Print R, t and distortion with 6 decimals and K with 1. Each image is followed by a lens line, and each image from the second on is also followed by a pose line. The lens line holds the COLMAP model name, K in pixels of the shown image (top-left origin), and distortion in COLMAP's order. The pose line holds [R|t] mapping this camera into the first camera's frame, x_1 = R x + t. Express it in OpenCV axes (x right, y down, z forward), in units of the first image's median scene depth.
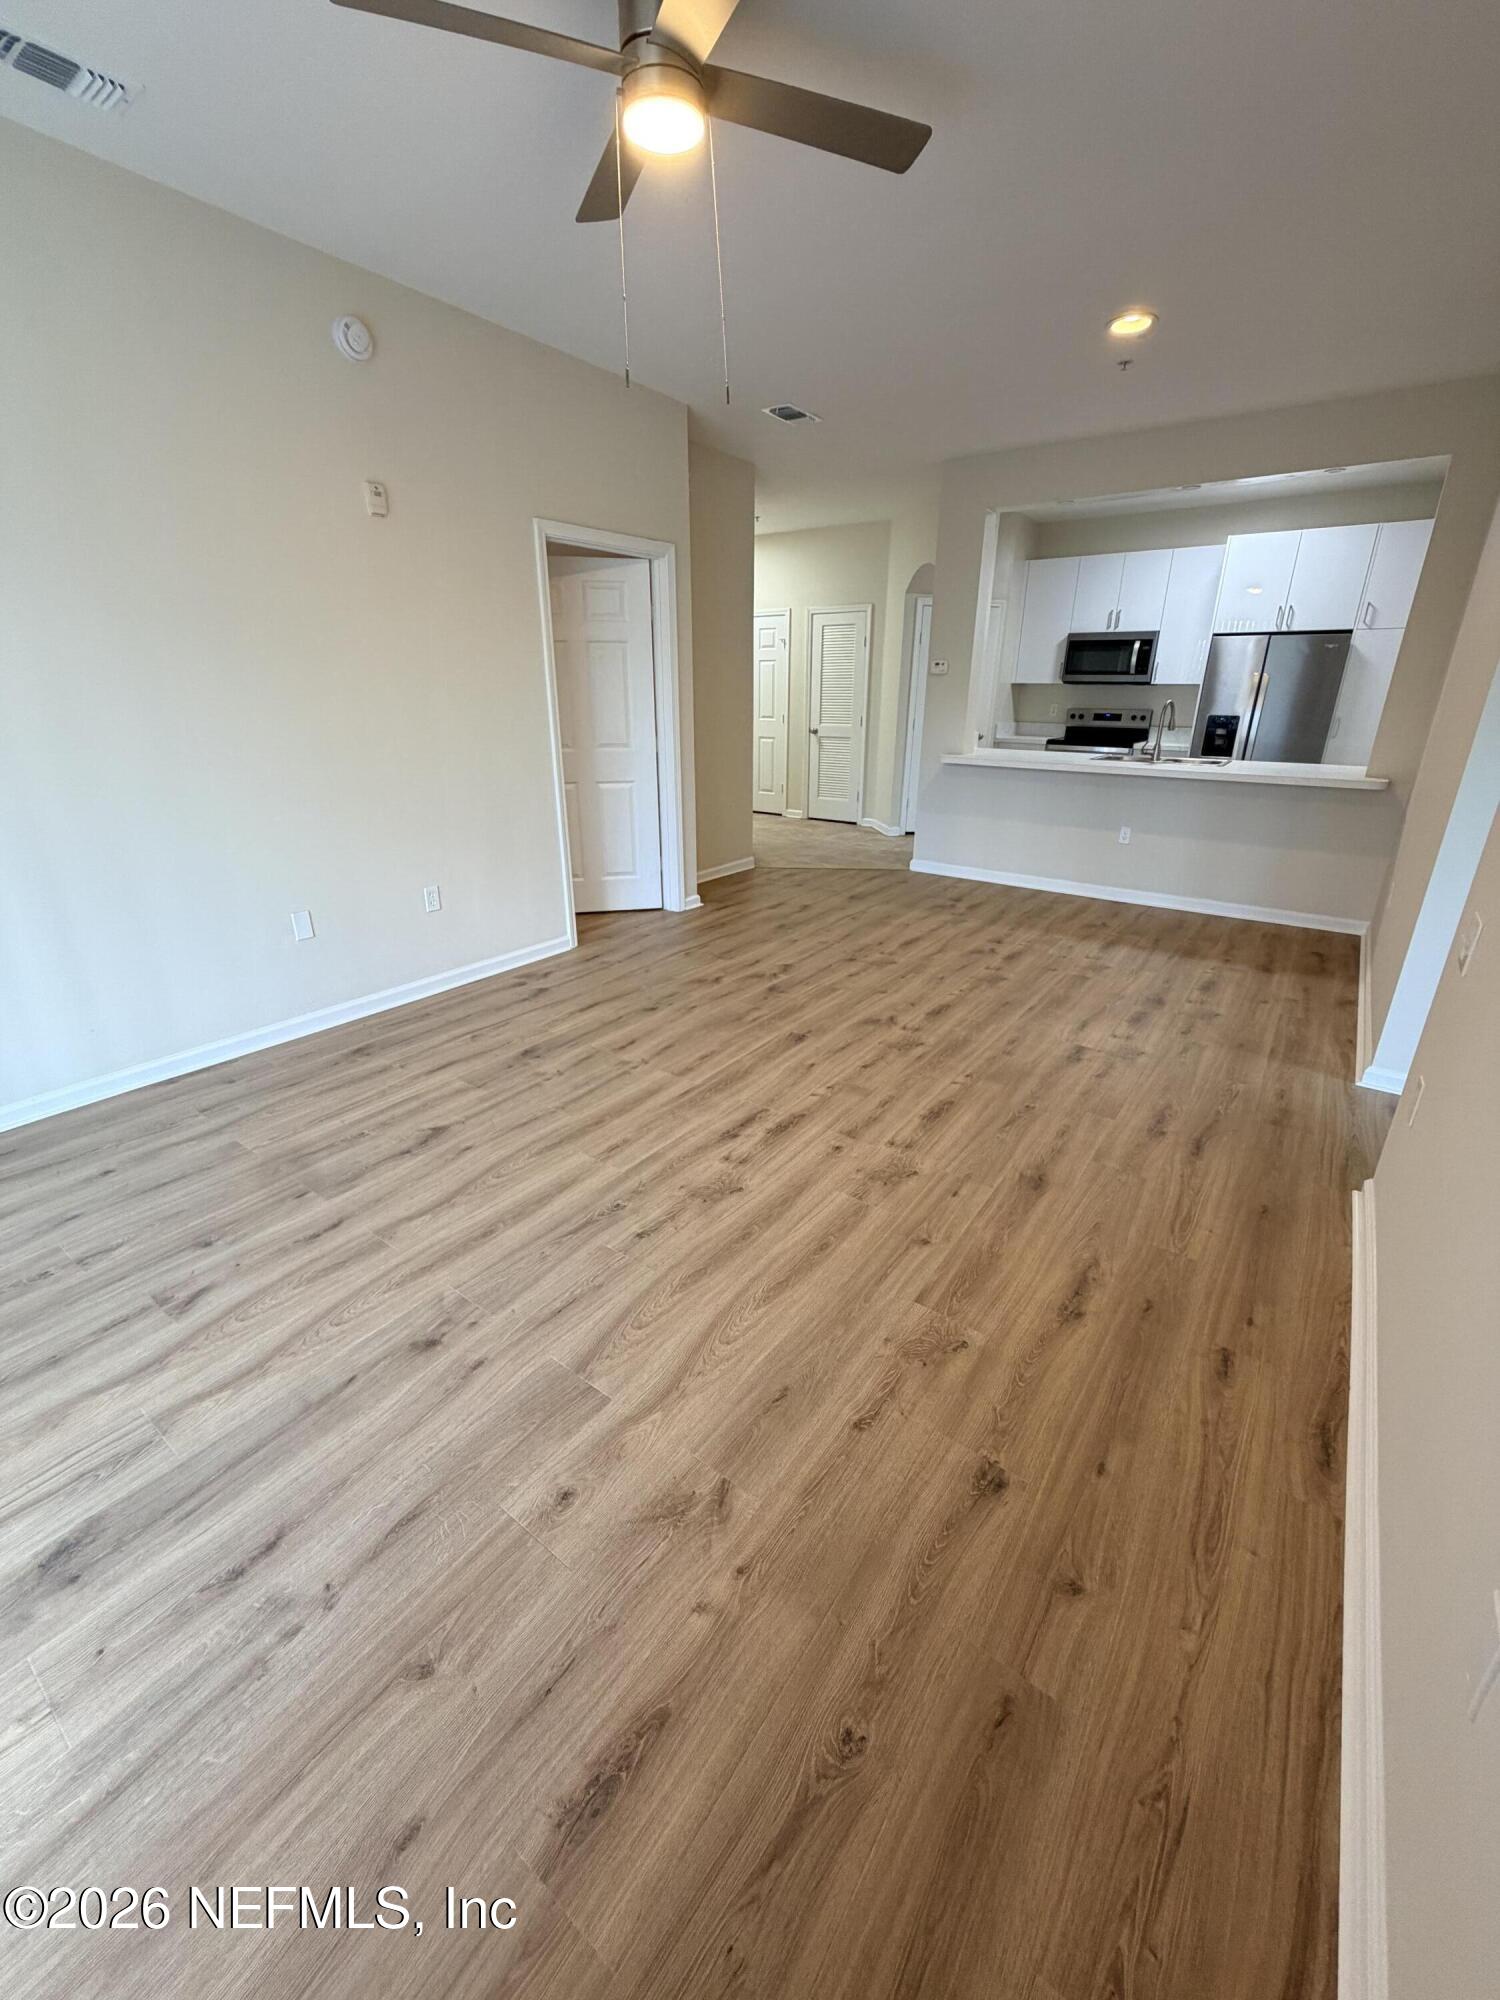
lens RADIAL K [[805.1, 0, 734.5], [0, 805.1, 998.8], [0, 0, 1]] dist [-0.002420, -0.000331]
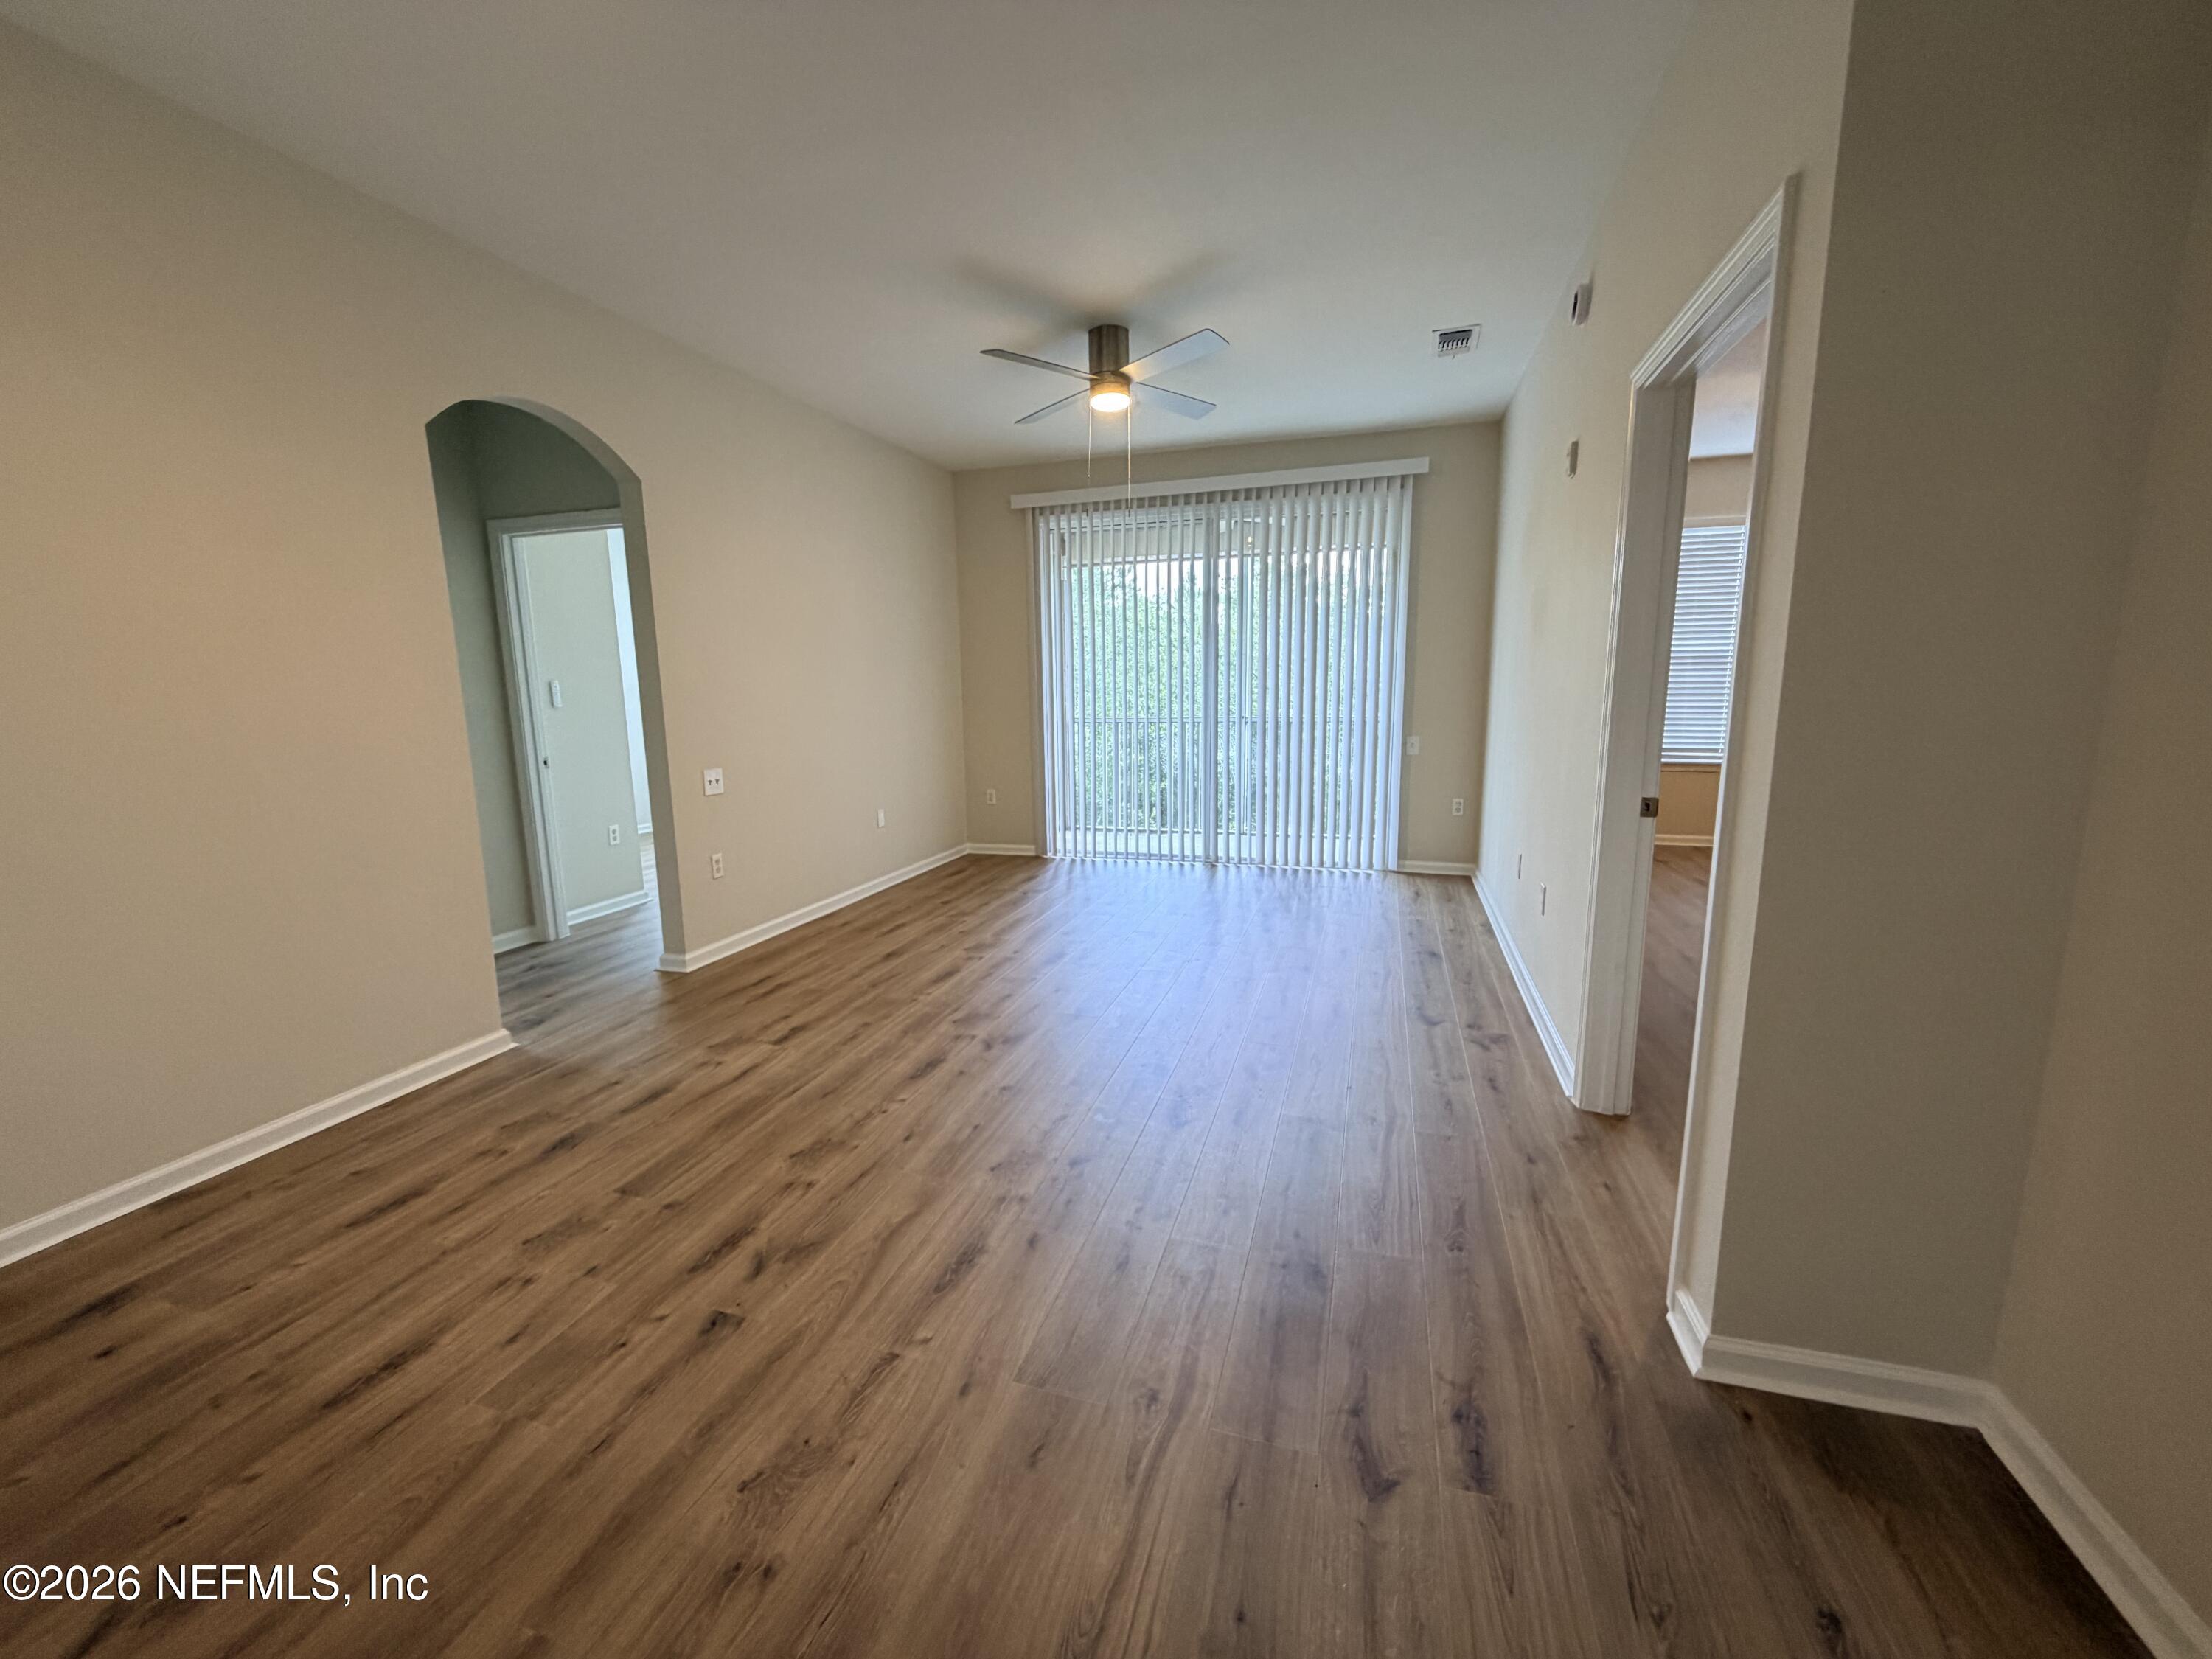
lens RADIAL K [[890.4, 0, 1098.5], [0, 890.4, 829.9], [0, 0, 1]] dist [-0.002420, -0.000331]
pose [[-0.944321, 0.063483, -0.322842, 0.367123], [-0.110451, 0.863109, 0.492792, -0.618133], [0.309932, 0.501013, -0.808040, 1.652419]]
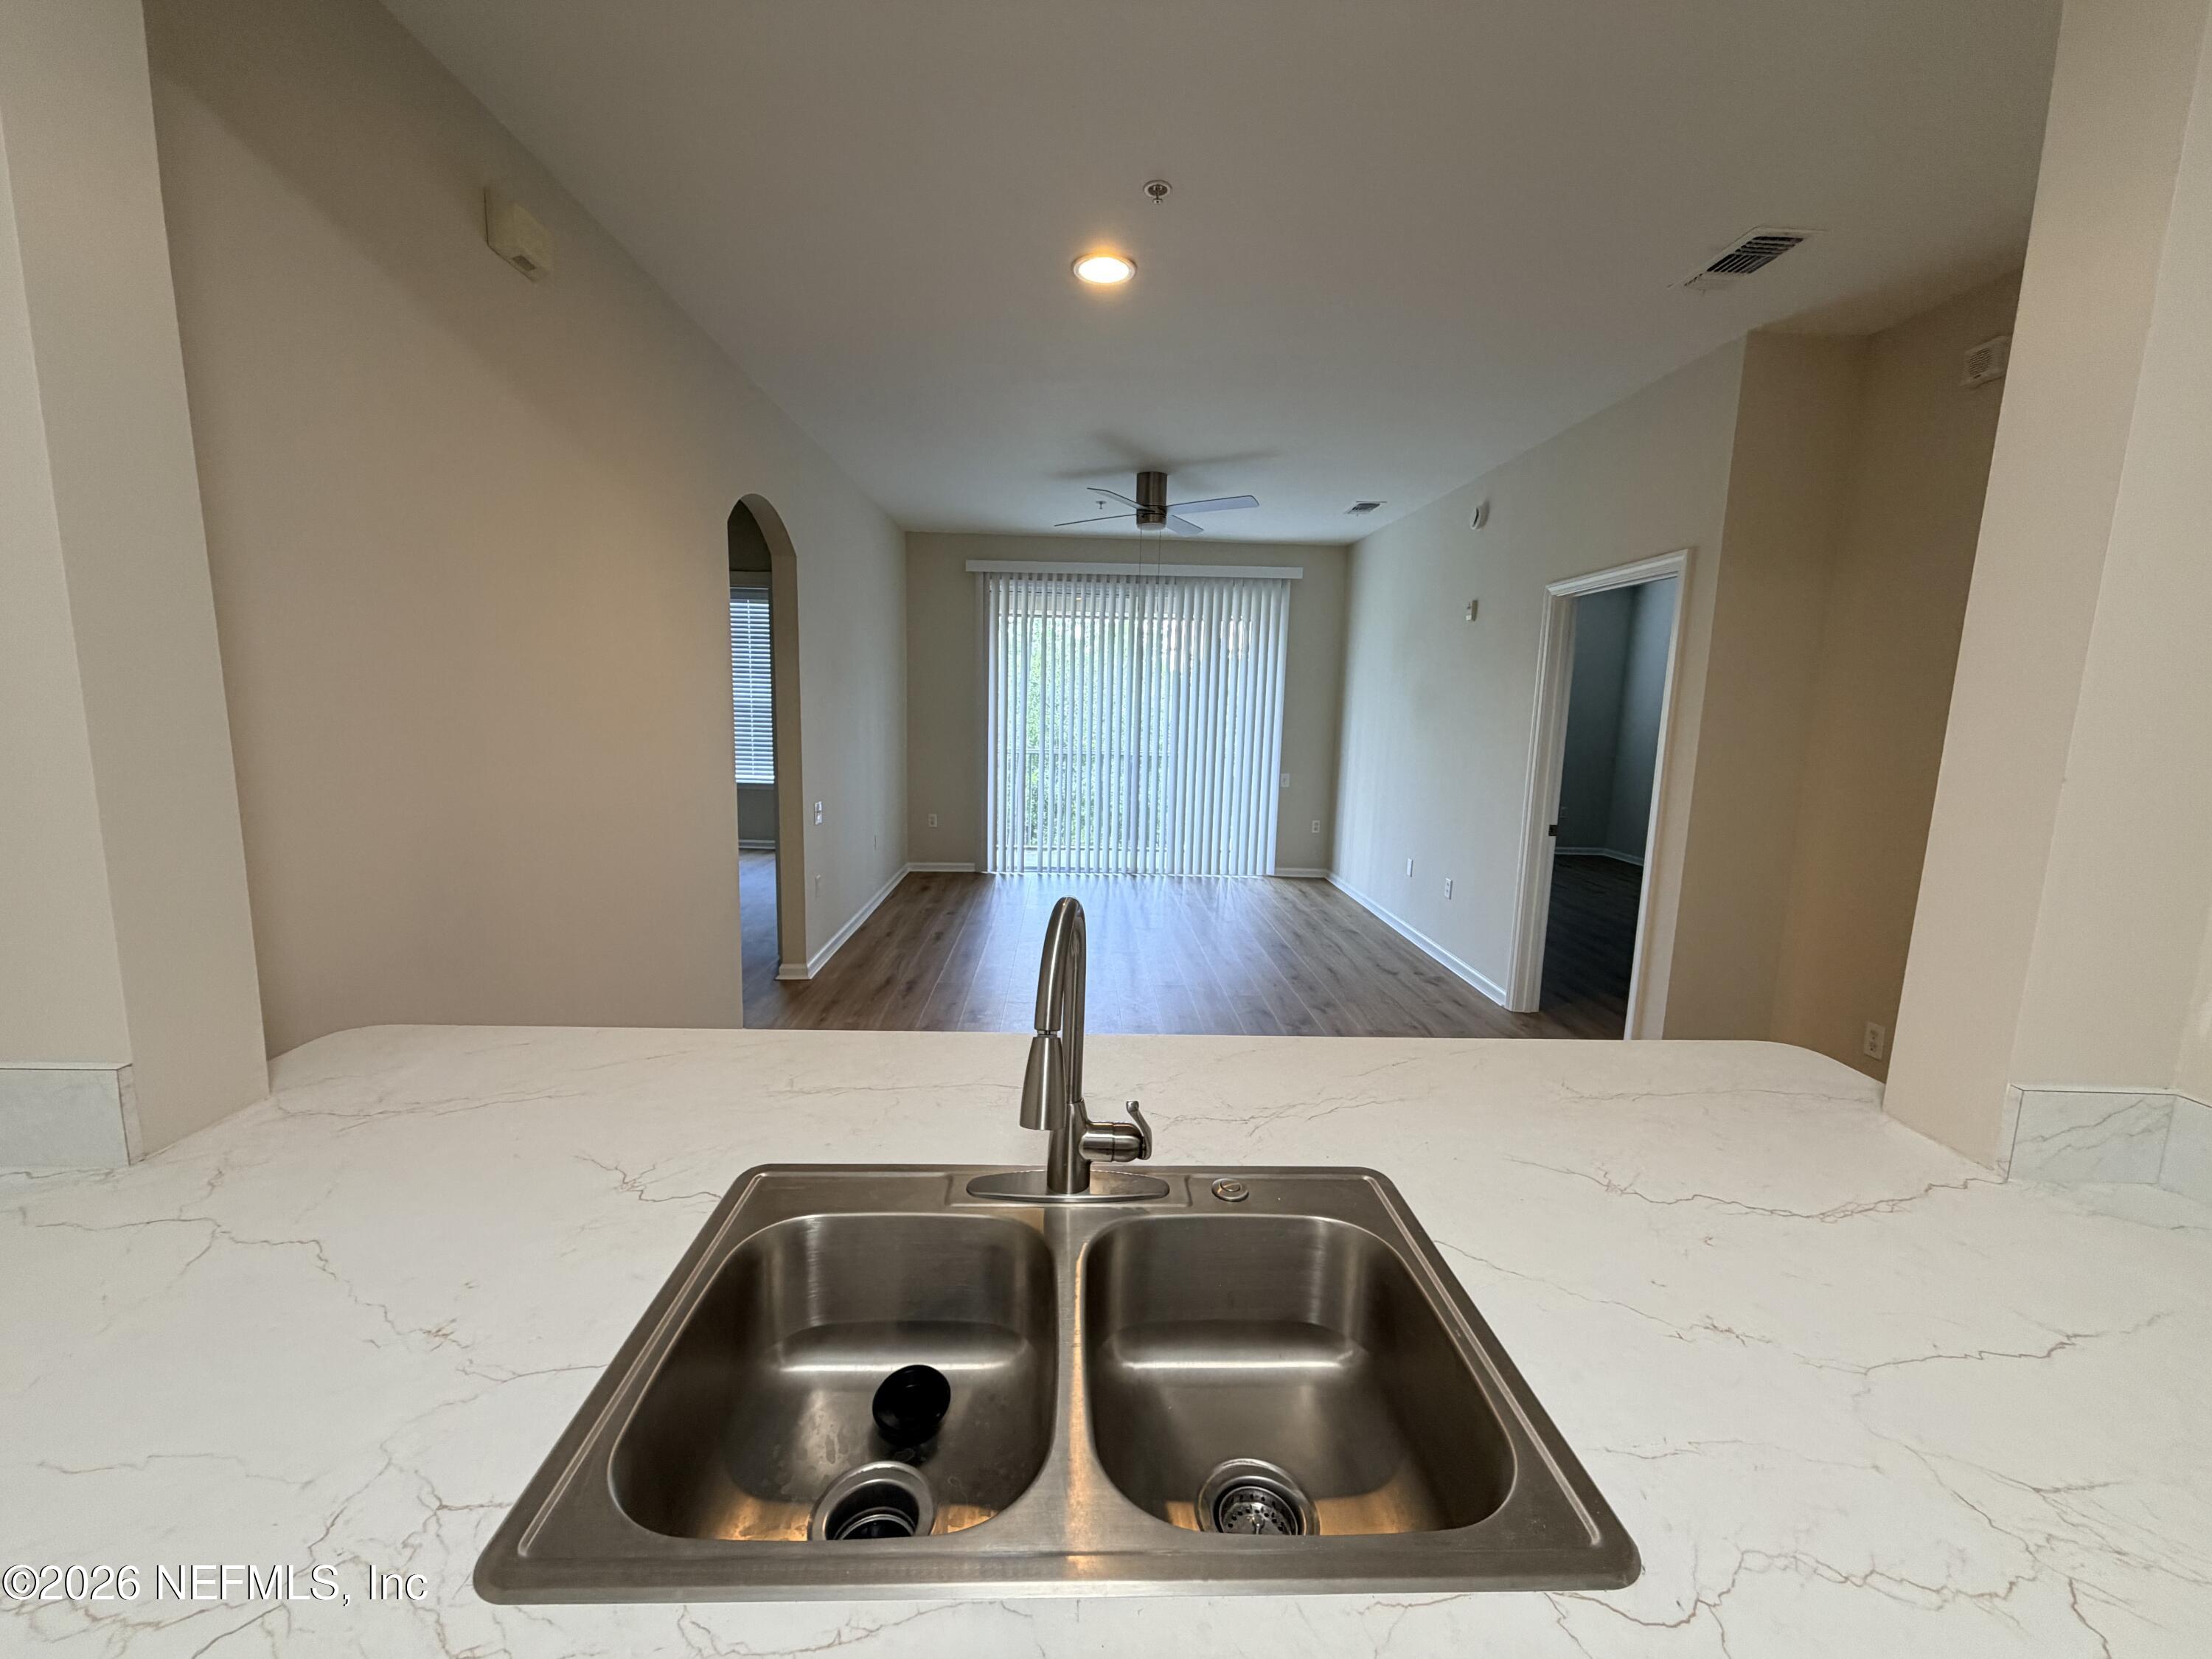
lens RADIAL K [[890.4, 0, 1099.4], [0, 890.4, 825.0], [0, 0, 1]] dist [-0.002420, -0.000331]
pose [[-0.783605, 0.064396, -0.617913, 0.970949], [-0.252764, 0.875524, 0.411786, -0.687232], [0.567515, 0.478864, -0.669788, 1.671939]]
